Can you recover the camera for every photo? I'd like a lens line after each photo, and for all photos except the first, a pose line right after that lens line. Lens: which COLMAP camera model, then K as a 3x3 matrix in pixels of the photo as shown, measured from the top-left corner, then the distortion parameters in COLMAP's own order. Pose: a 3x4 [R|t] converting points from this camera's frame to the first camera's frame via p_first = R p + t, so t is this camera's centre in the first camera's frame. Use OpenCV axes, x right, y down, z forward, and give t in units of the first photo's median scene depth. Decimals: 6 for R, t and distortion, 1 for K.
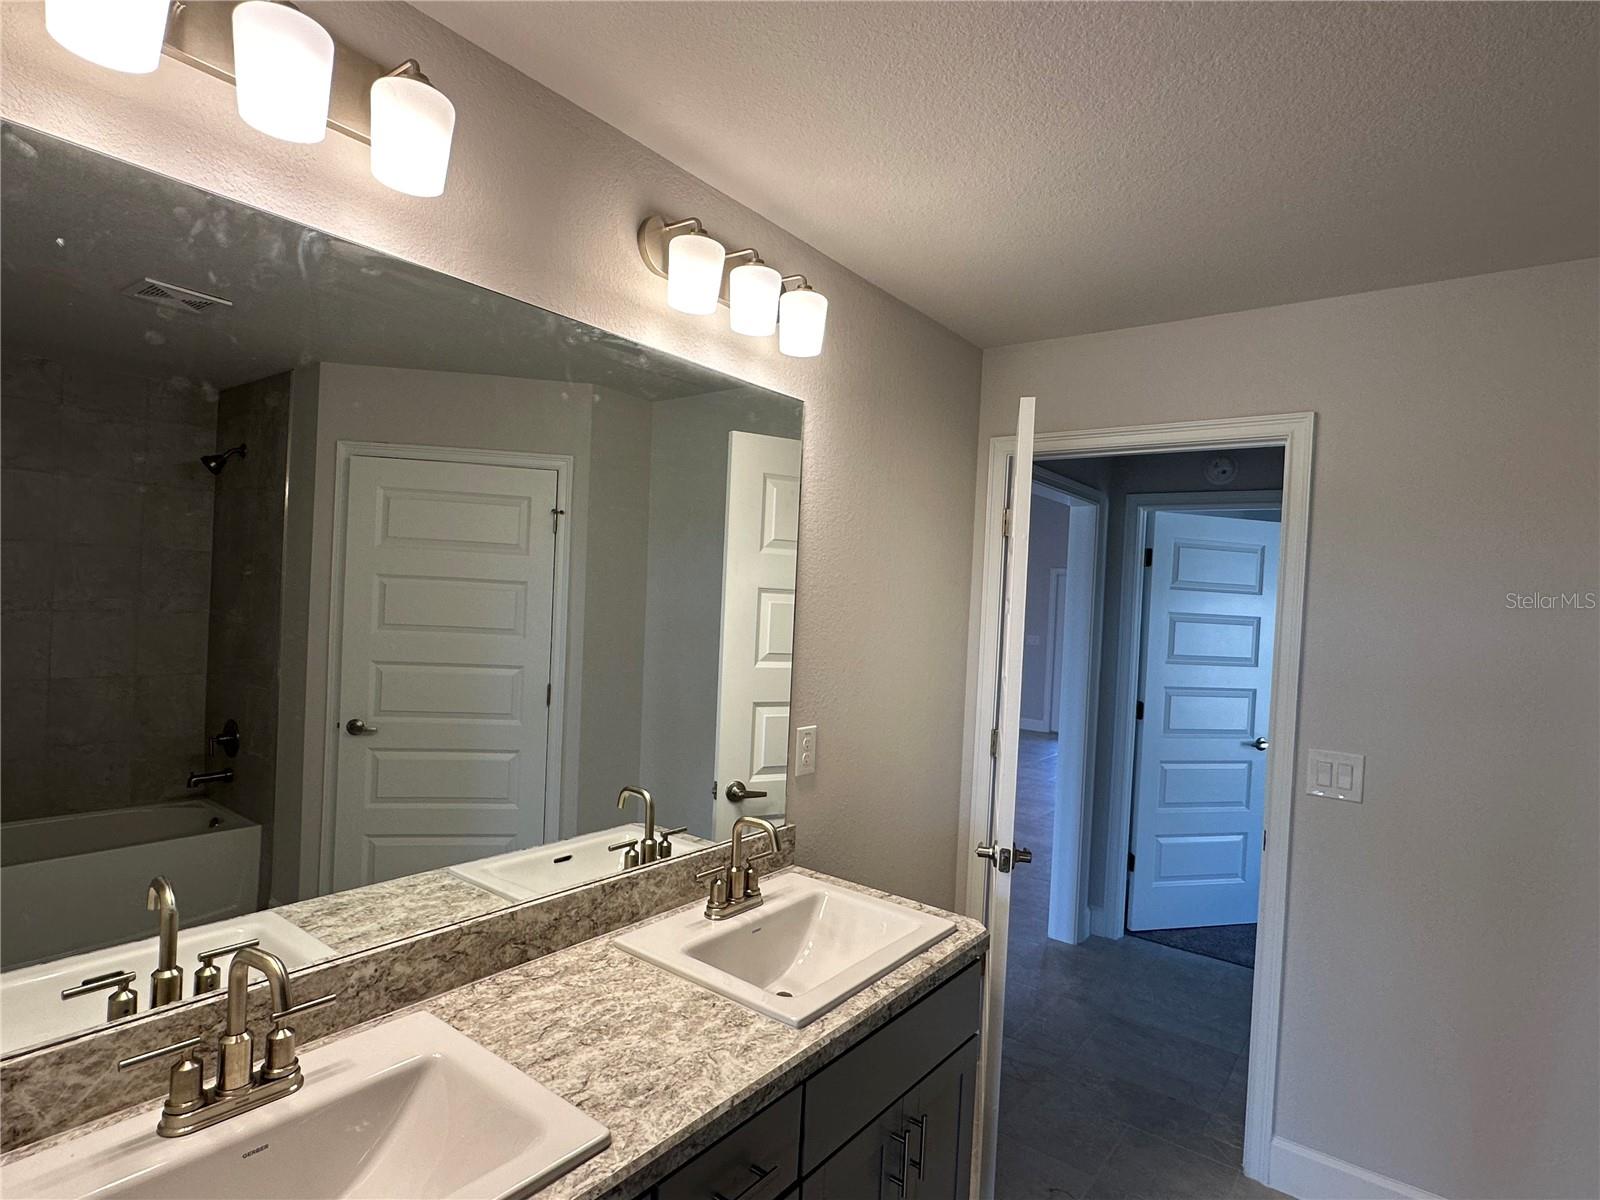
lens RADIAL K [[838.6, 0, 799.8], [0, 838.6, 603.5], [0, 0, 1]] dist [-0.007299, 0.003704]
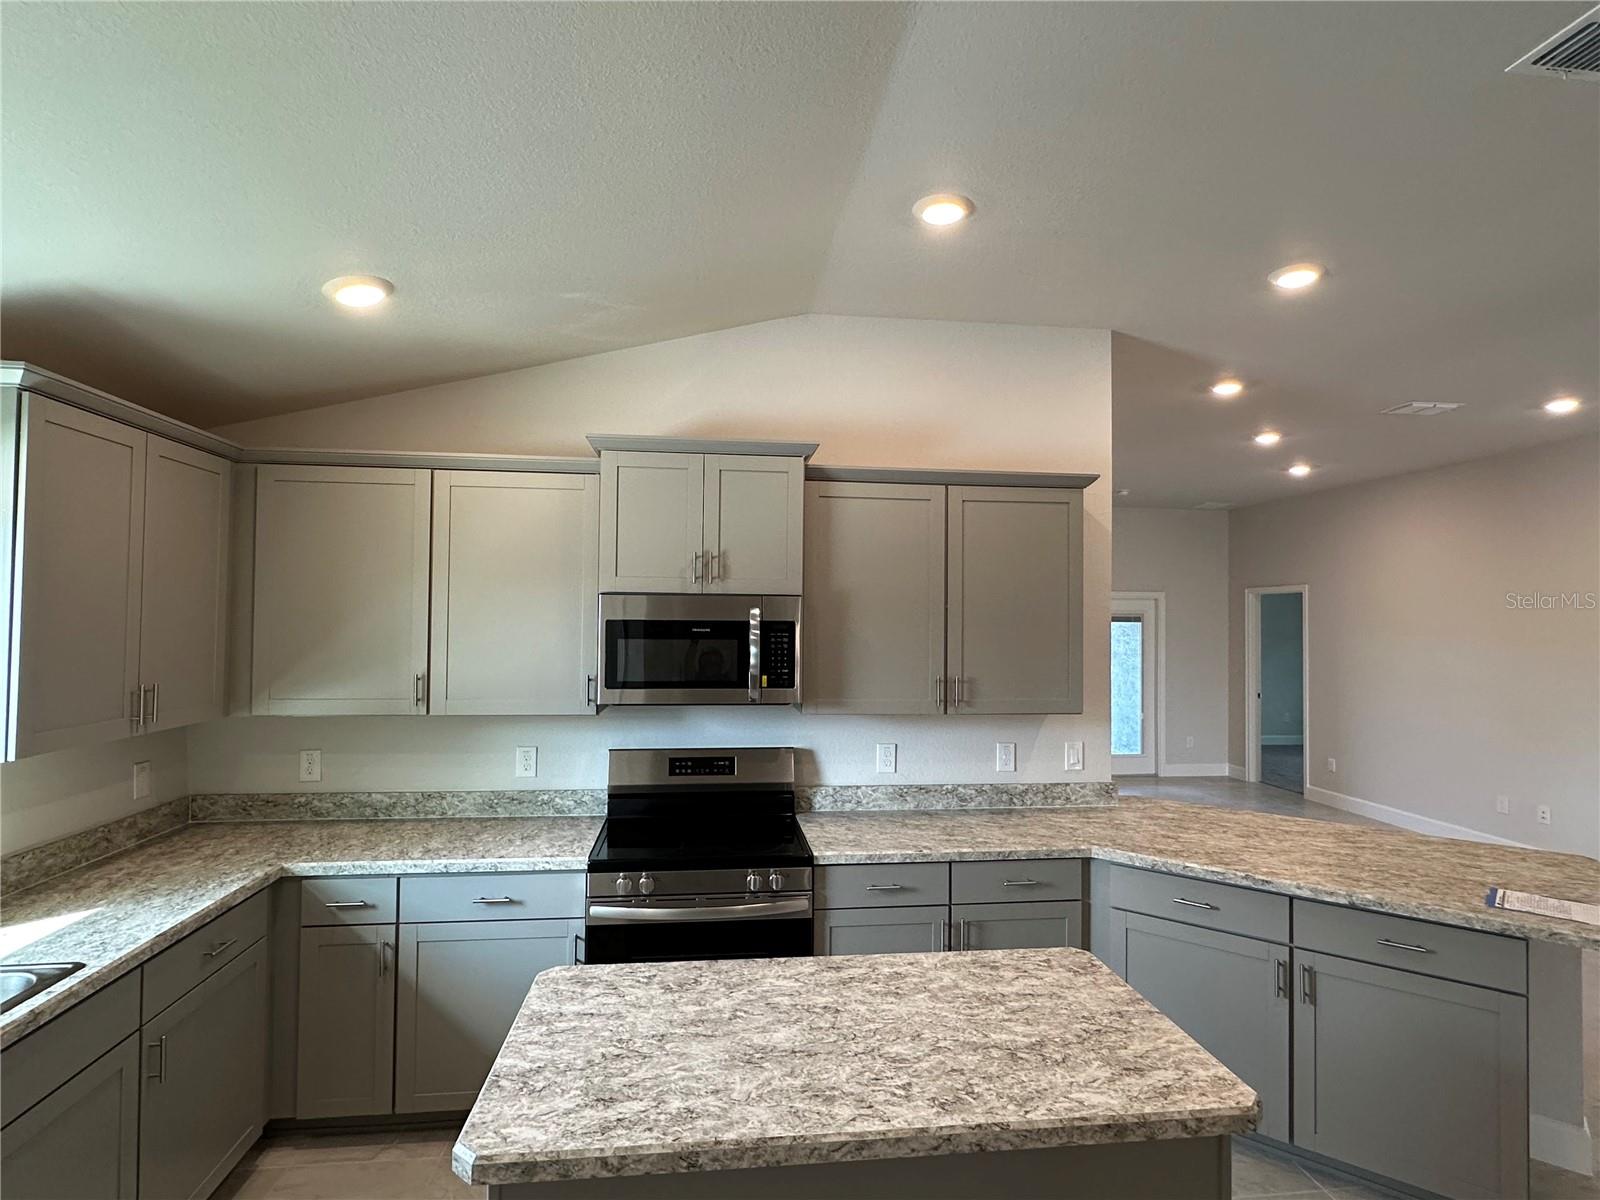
lens RADIAL K [[838.6, 0, 802.3], [0, 838.6, 602.4], [0, 0, 1]] dist [-0.007299, 0.003704]
pose [[-0.696270, -0.039696, 0.716681, -0.986211], [-0.035152, 0.999157, 0.021191, -0.164070], [-0.716918, -0.010438, -0.697079, 2.175255]]
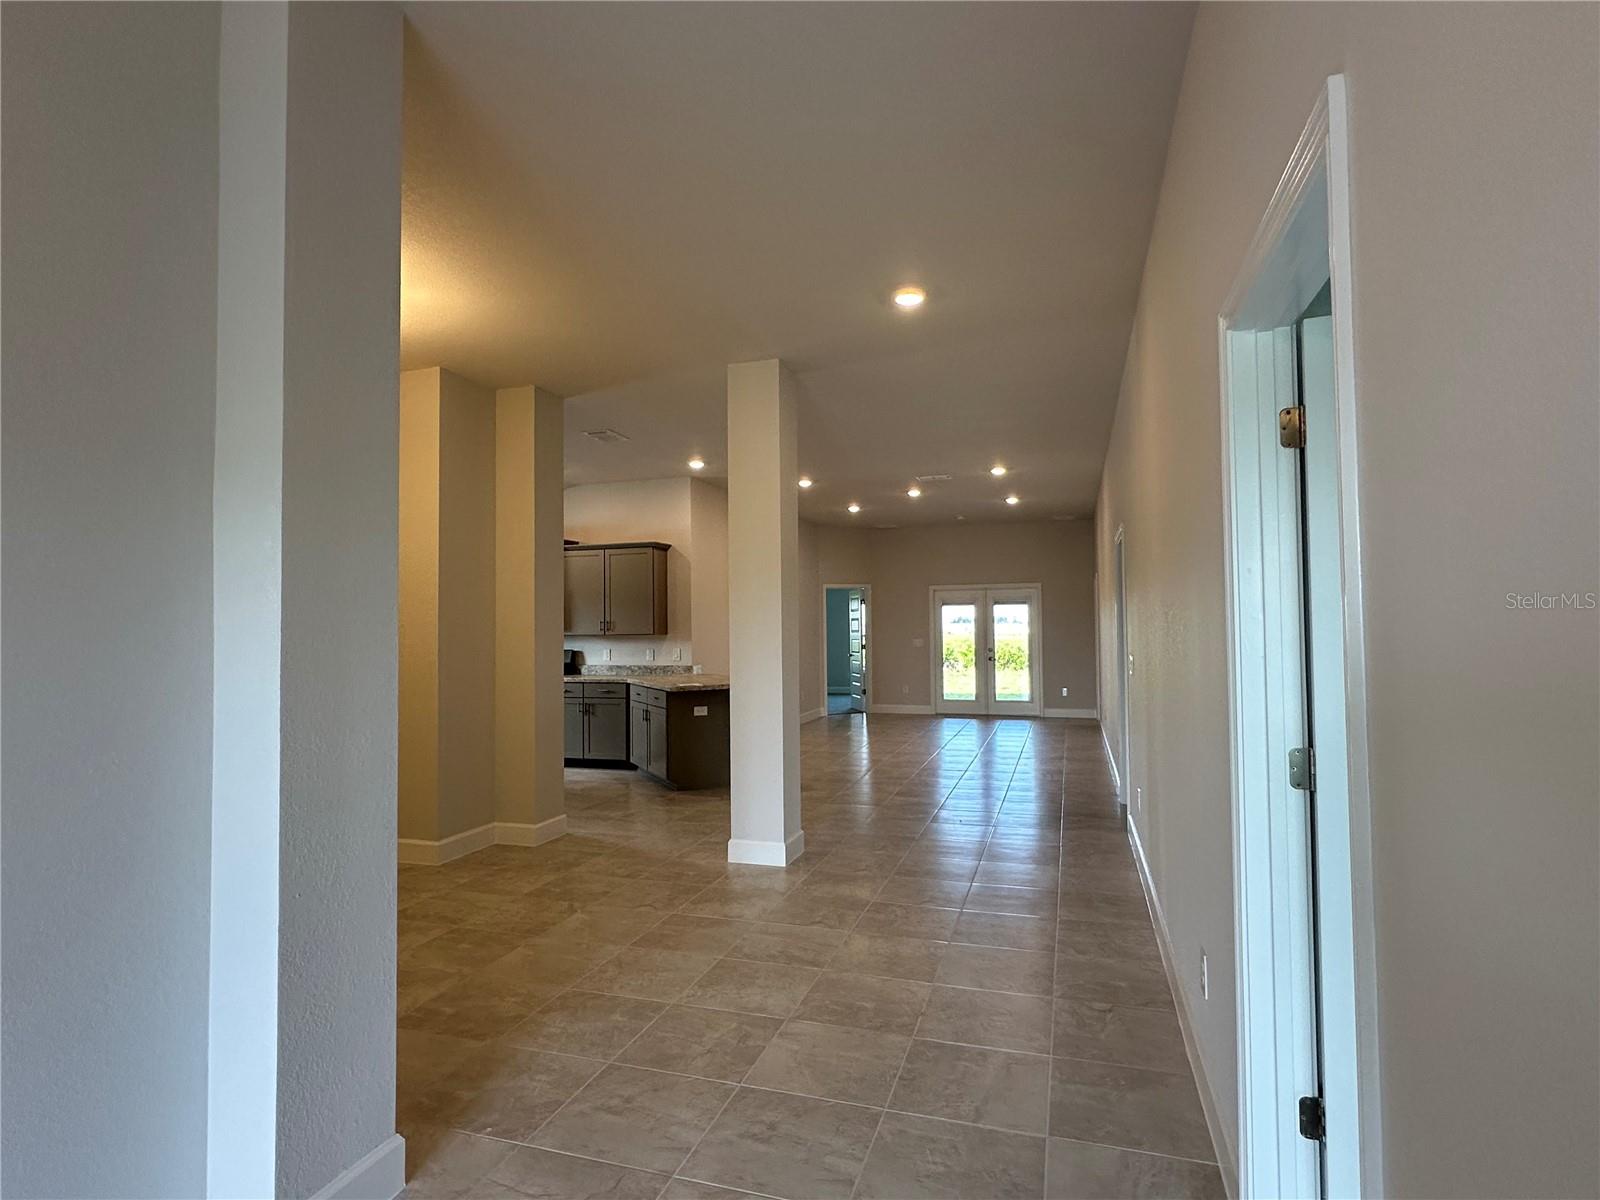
lens RADIAL K [[838.6, 0, 801.4], [0, 838.6, 600.7], [0, 0, 1]] dist [-0.007299, 0.003704]
pose [[-0.330980, -0.010480, 0.943580, -6.398106], [0.005269, 0.999902, 0.012954, -0.142145], [-0.943623, 0.009259, -0.330893, 0.844039]]
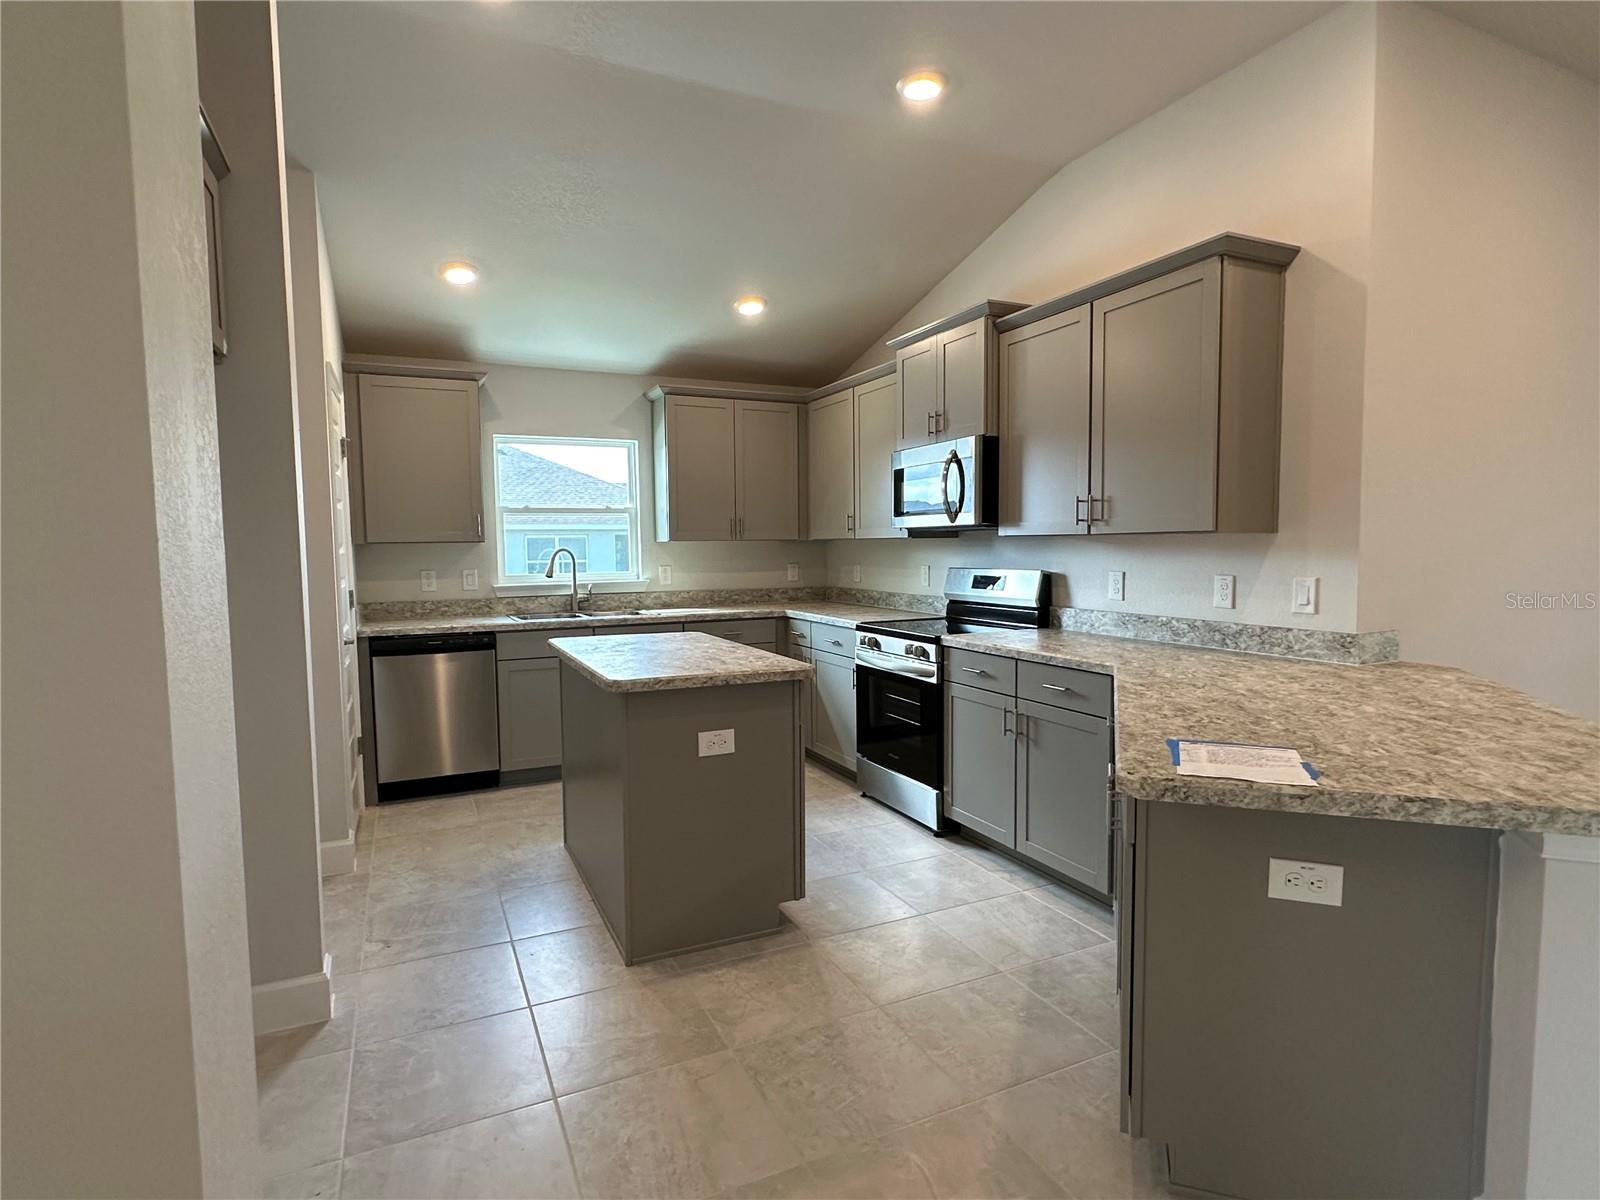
lens RADIAL K [[838.6, 0, 788.6], [0, 838.6, 599.1], [0, 0, 1]] dist [-0.007299, 0.003704]
pose [[0.473377, -0.108753, 0.874121, -2.171463], [0.041880, 0.994006, 0.100988, 0.112887], [-0.879864, -0.011197, 0.475094, -0.301755]]
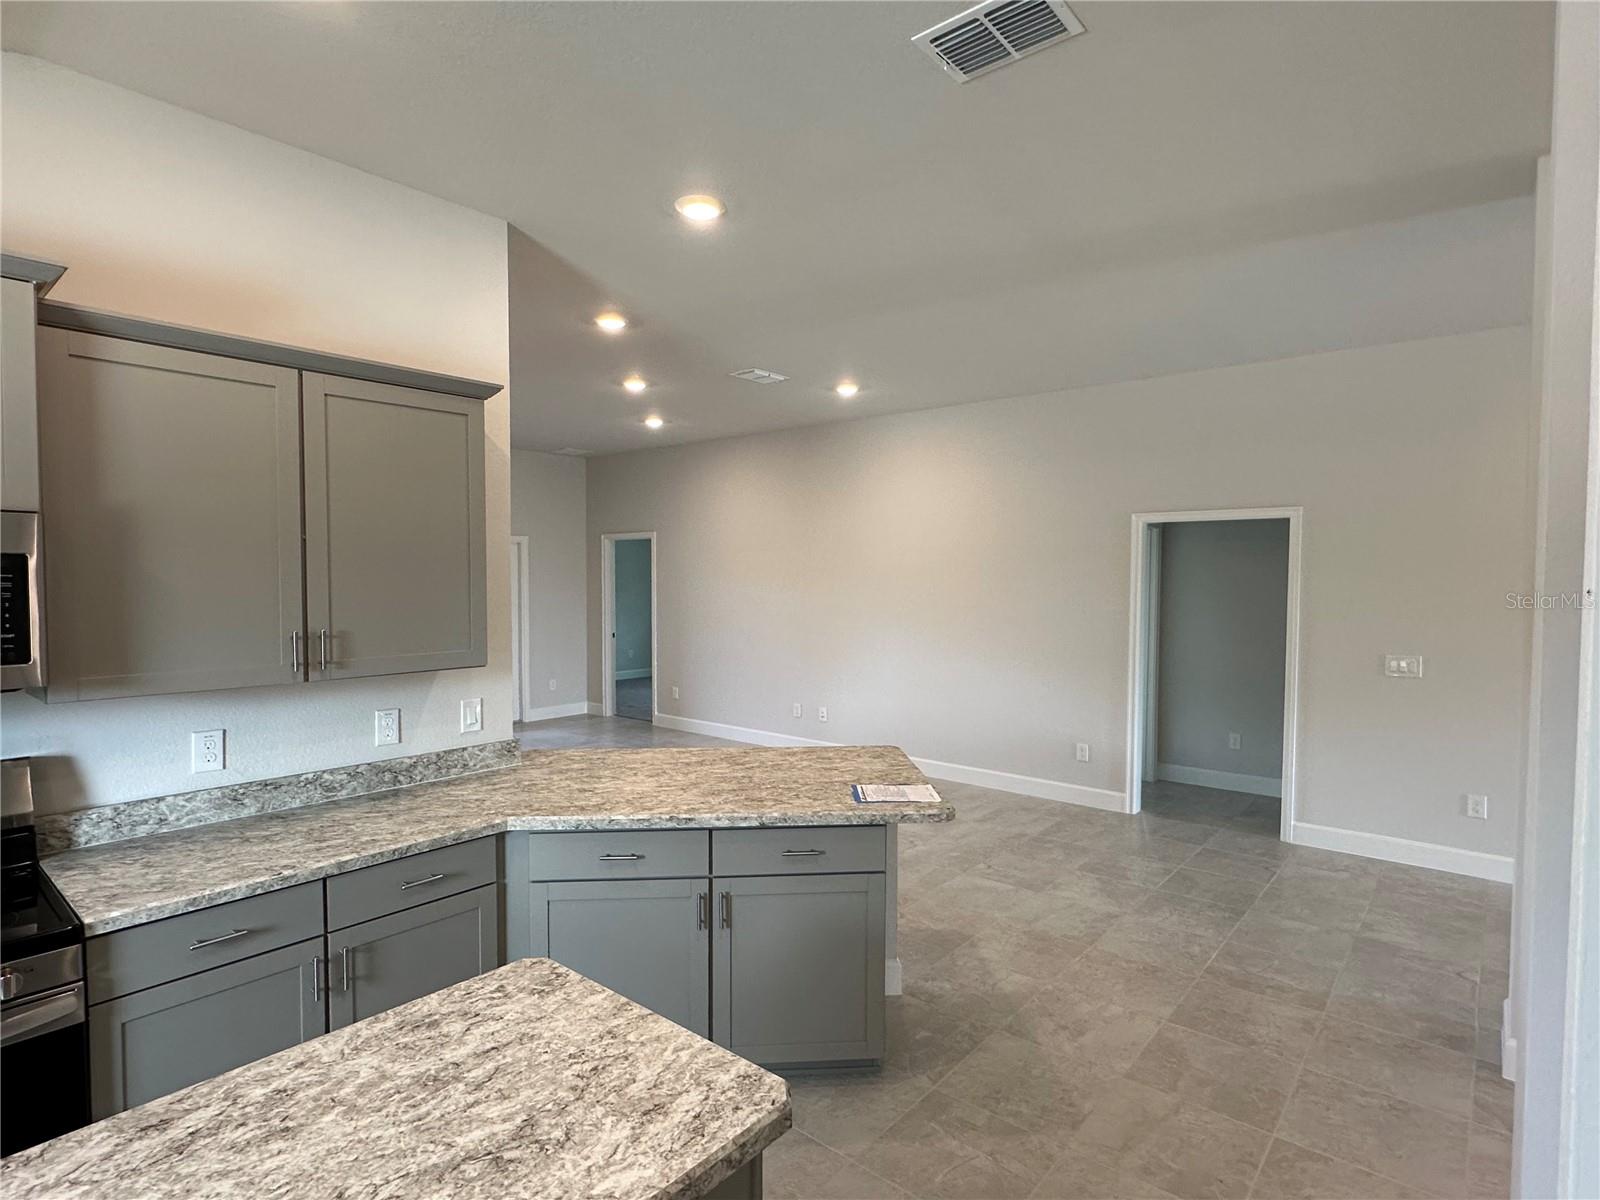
lens RADIAL K [[838.6, 0, 802.9], [0, 838.6, 602.6], [0, 0, 1]] dist [-0.007299, 0.003704]
pose [[-0.997543, -0.052621, 0.046259, -0.677079], [-0.050326, 0.997508, 0.049450, -0.114221], [-0.048746, 0.047001, -0.997705, 1.909287]]
